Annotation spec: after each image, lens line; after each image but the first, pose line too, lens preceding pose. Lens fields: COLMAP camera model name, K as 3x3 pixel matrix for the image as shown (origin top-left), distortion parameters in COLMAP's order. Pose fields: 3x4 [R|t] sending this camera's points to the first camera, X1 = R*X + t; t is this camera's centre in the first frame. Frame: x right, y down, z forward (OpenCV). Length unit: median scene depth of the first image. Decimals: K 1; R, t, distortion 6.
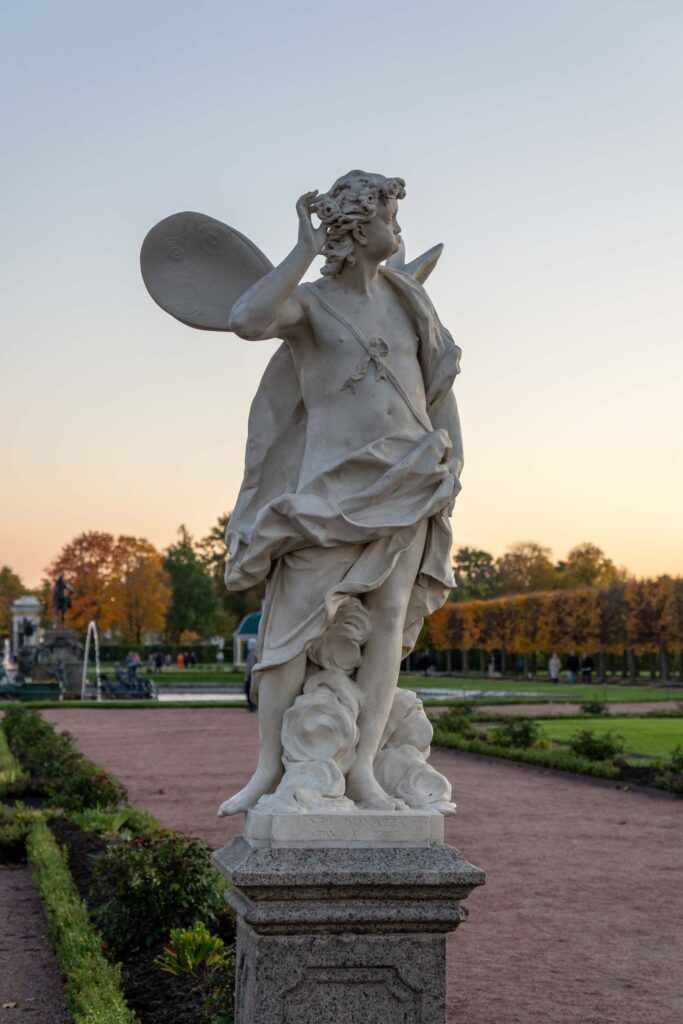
lens RADIAL K [[2084.6, 0, 338.3], [0, 2084.6, 514.2], [0, 0, 1]] dist [0.381013, 0.000000]
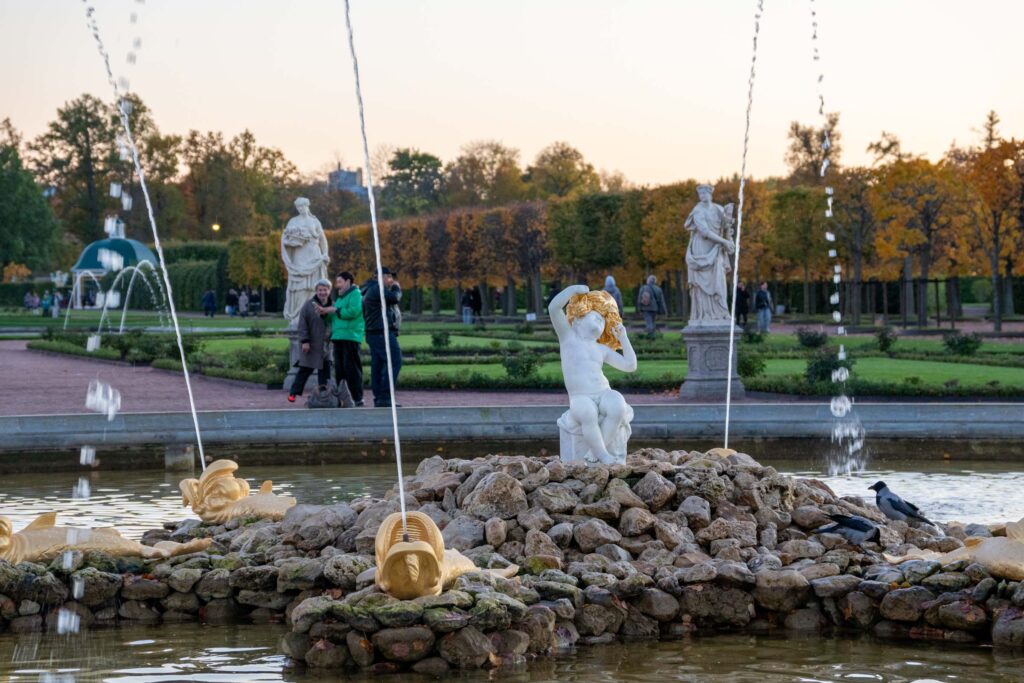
lens RADIAL K [[3067.0, 0, 513.4], [0, 3067.0, 339.7], [0, 0, 1]] dist [1.037019, 0.000000]
pose [[0.997287, -0.013259, 0.072413, 0.024401], [0.007268, 0.996574, 0.082381, -0.008933], [-0.073257, -0.081631, 0.993967, -0.138730]]
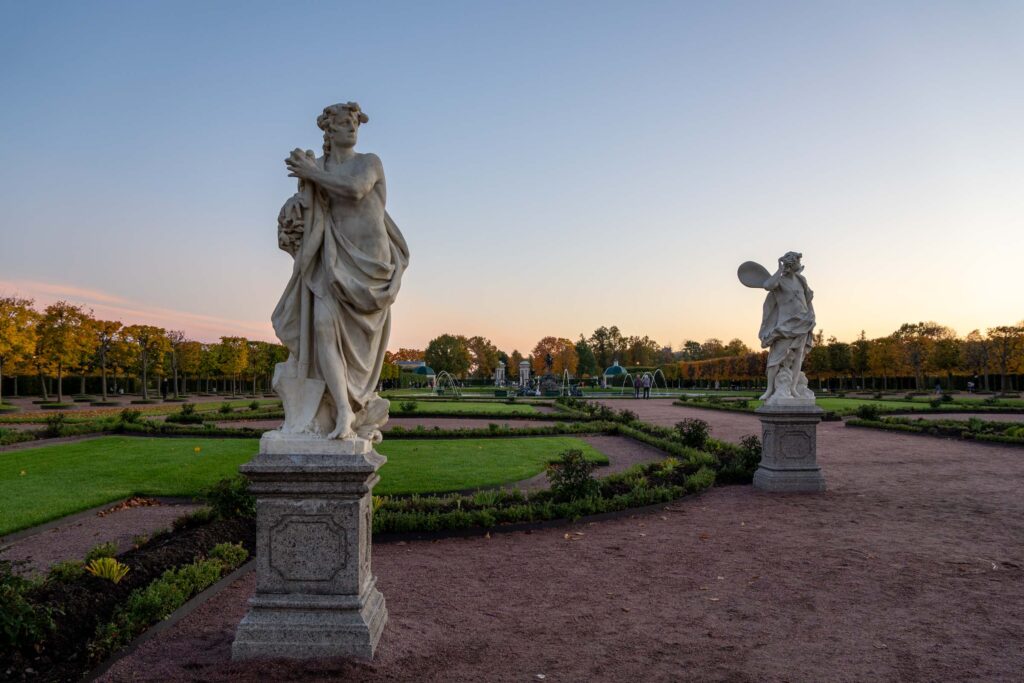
lens RADIAL K [[797.8, 0, 516.7], [0, 797.8, 341.0], [0, 0, 1]] dist [-0.109954, -0.000345]
pose [[0.988861, -0.012331, -0.148333, -0.006820], [0.014452, 0.999808, 0.013226, -0.000177], [0.148142, -0.015222, 0.988849, -0.015113]]
